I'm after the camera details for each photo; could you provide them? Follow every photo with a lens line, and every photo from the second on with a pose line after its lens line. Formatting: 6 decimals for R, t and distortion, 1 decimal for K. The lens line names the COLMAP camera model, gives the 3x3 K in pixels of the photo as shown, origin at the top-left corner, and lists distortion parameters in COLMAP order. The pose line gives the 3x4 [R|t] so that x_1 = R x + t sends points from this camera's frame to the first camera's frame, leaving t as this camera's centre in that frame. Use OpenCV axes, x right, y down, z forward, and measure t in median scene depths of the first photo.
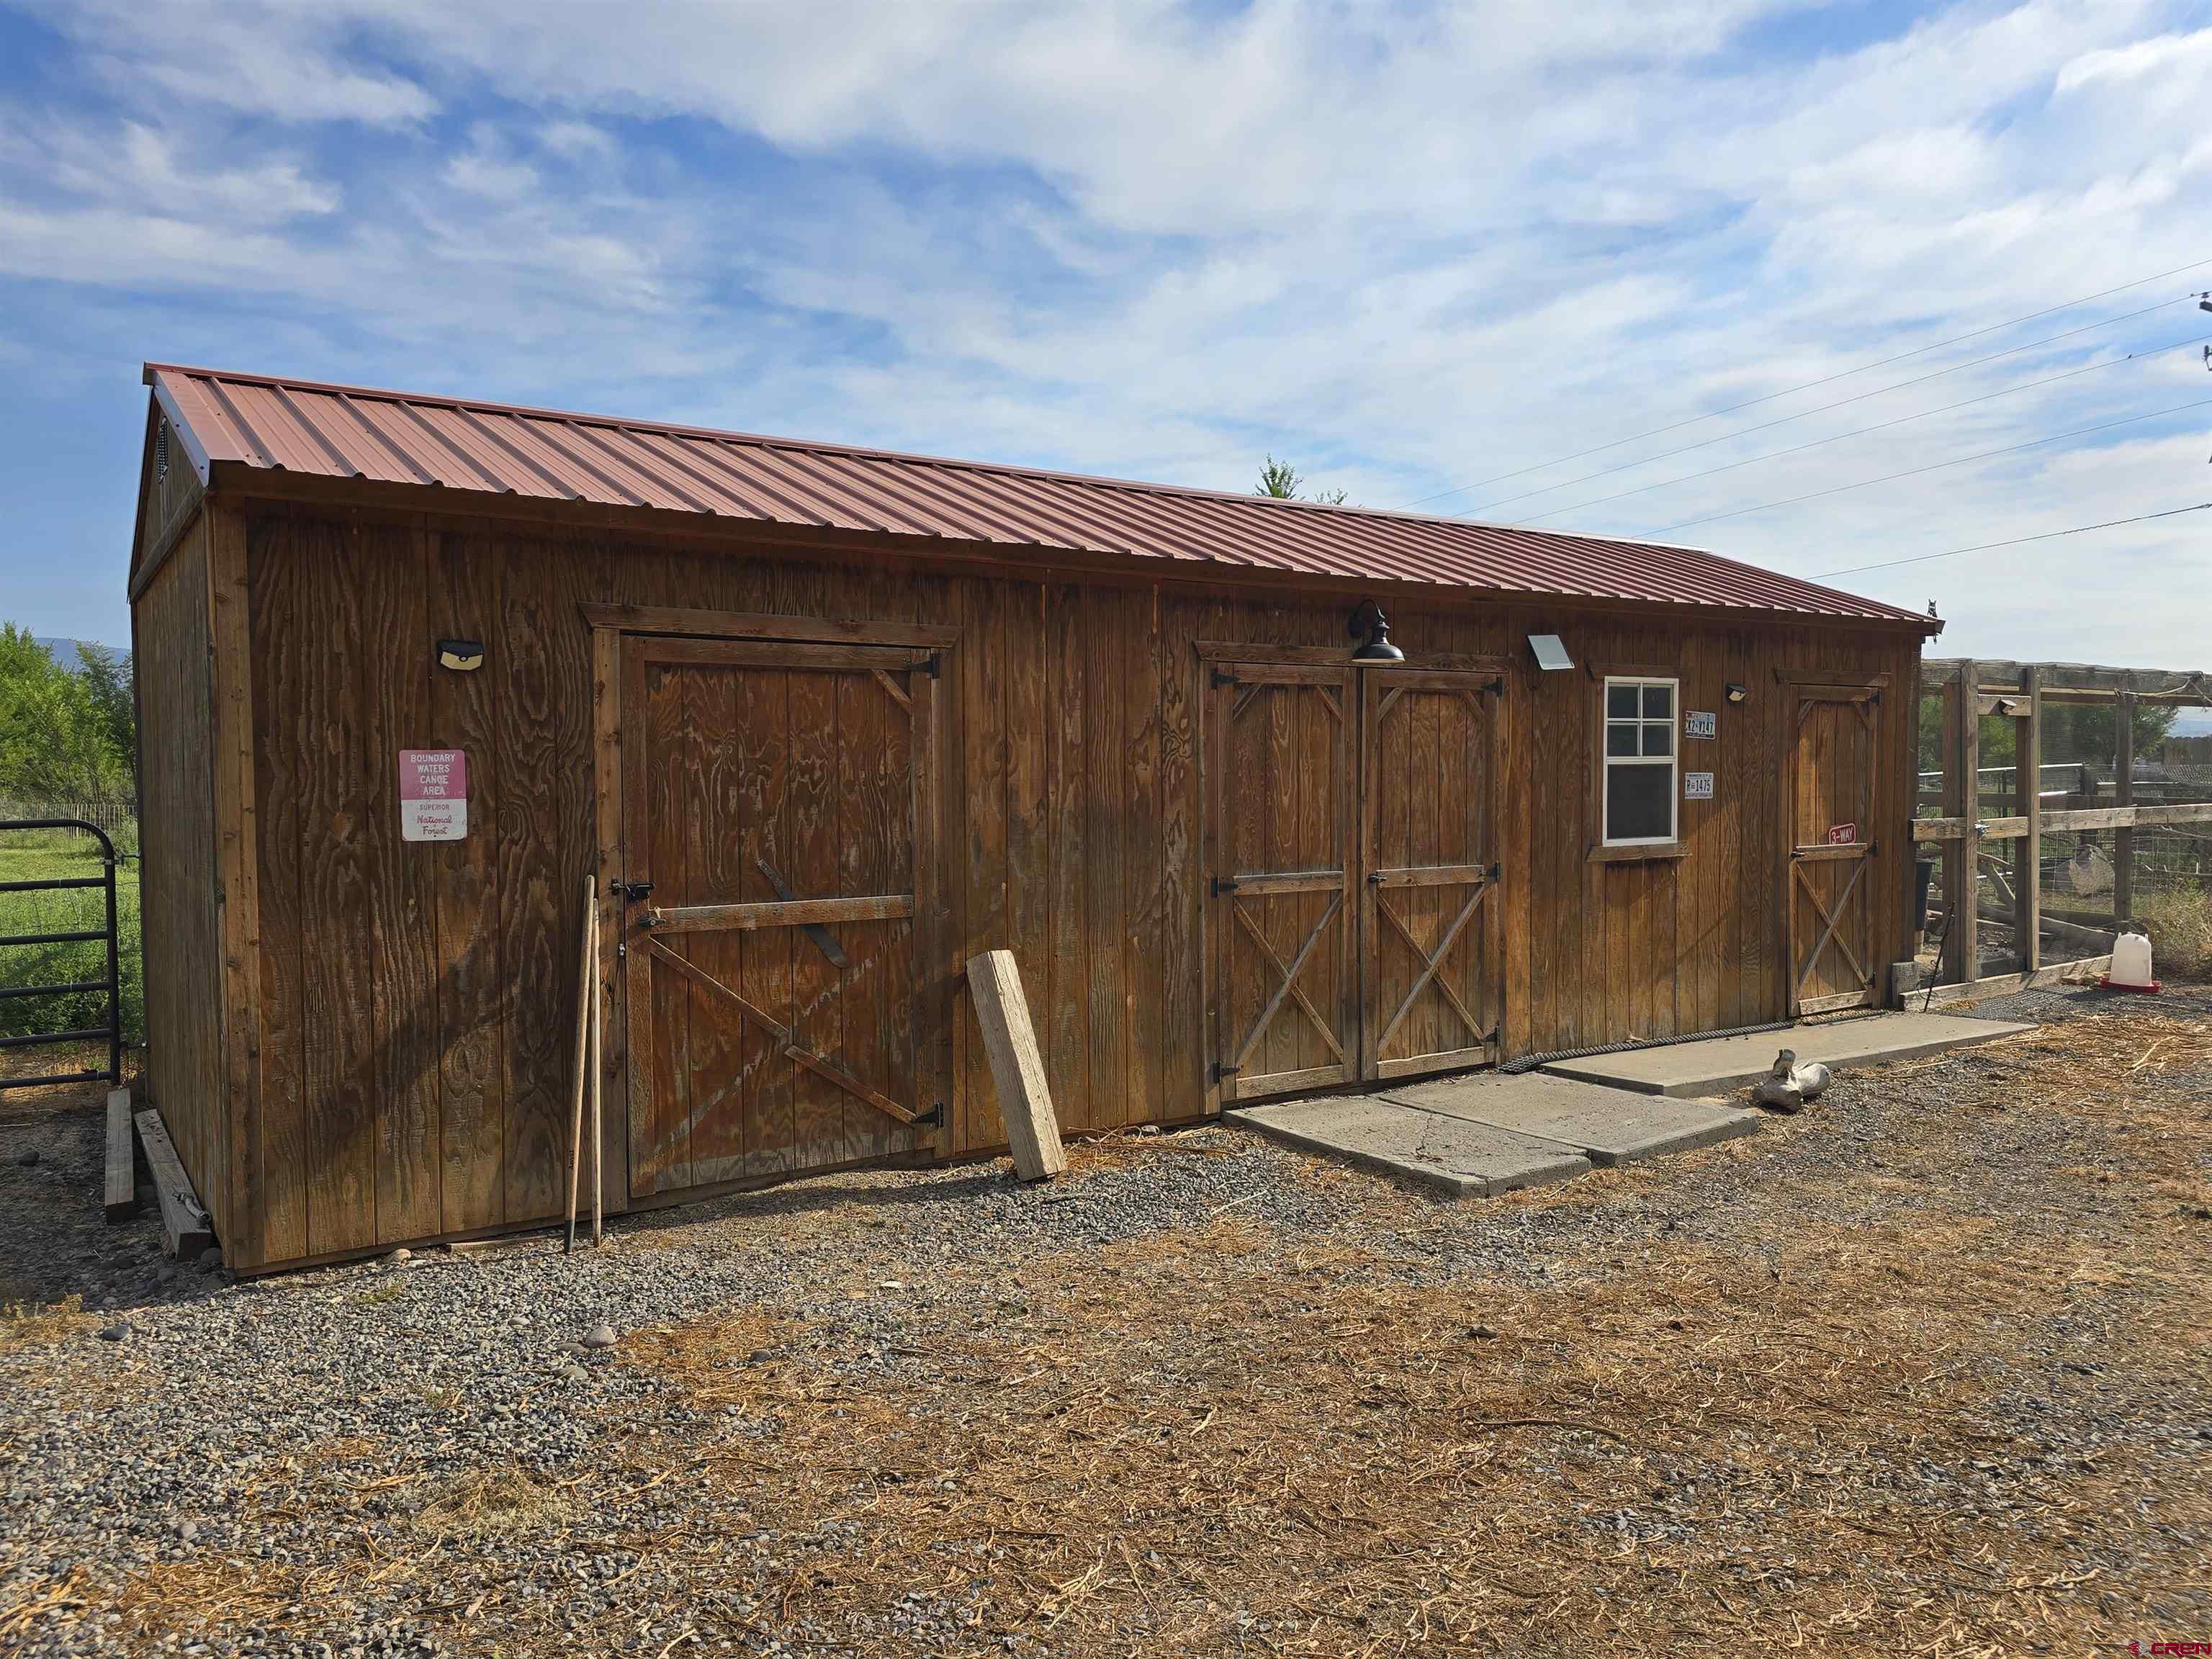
lens RADIAL K [[1487.2, 0, 1106.0], [0, 1487.2, 829.5], [0, 0, 1]] dist [0.049118, -0.036197]
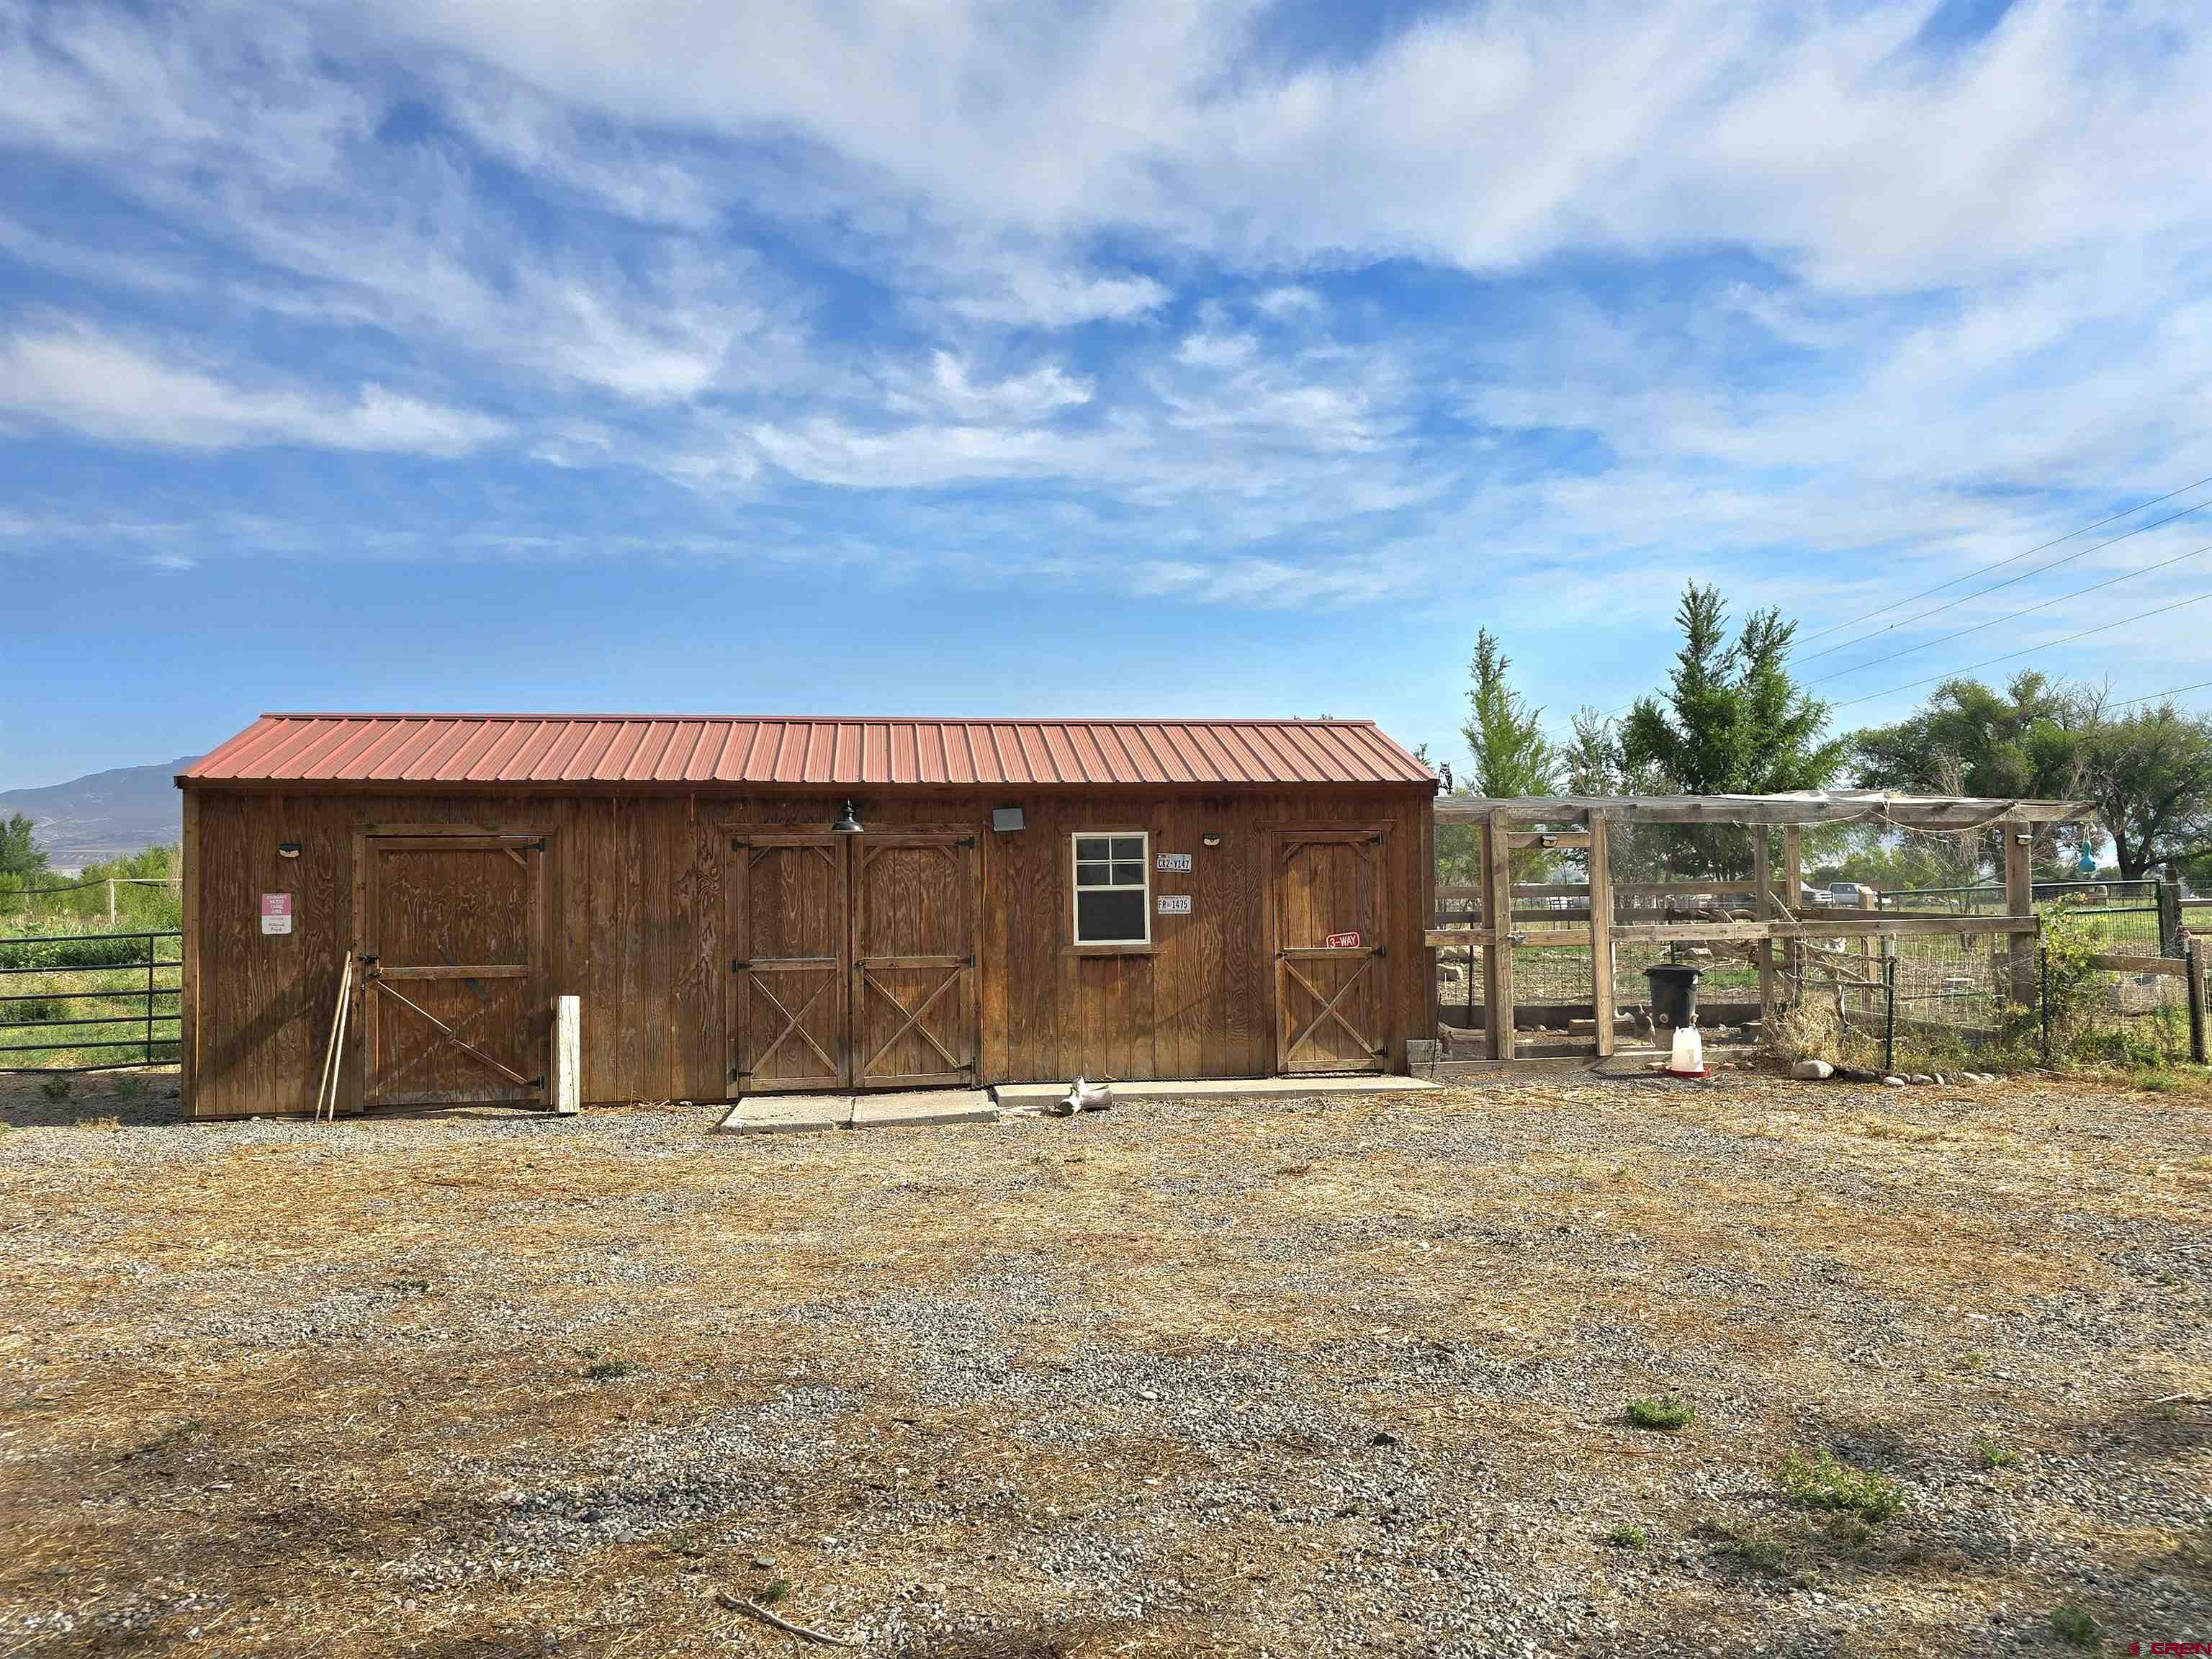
lens RADIAL K [[1540.7, 0, 1236.1], [0, 1540.7, 906.4], [0, 0, 1]] dist [0.049203, -0.028109]
pose [[0.920769, -0.005775, -0.390065, 1.042857], [-0.005798, 0.999577, -0.028487, 0.014139], [0.390064, 0.028492, 0.920347, -0.340421]]
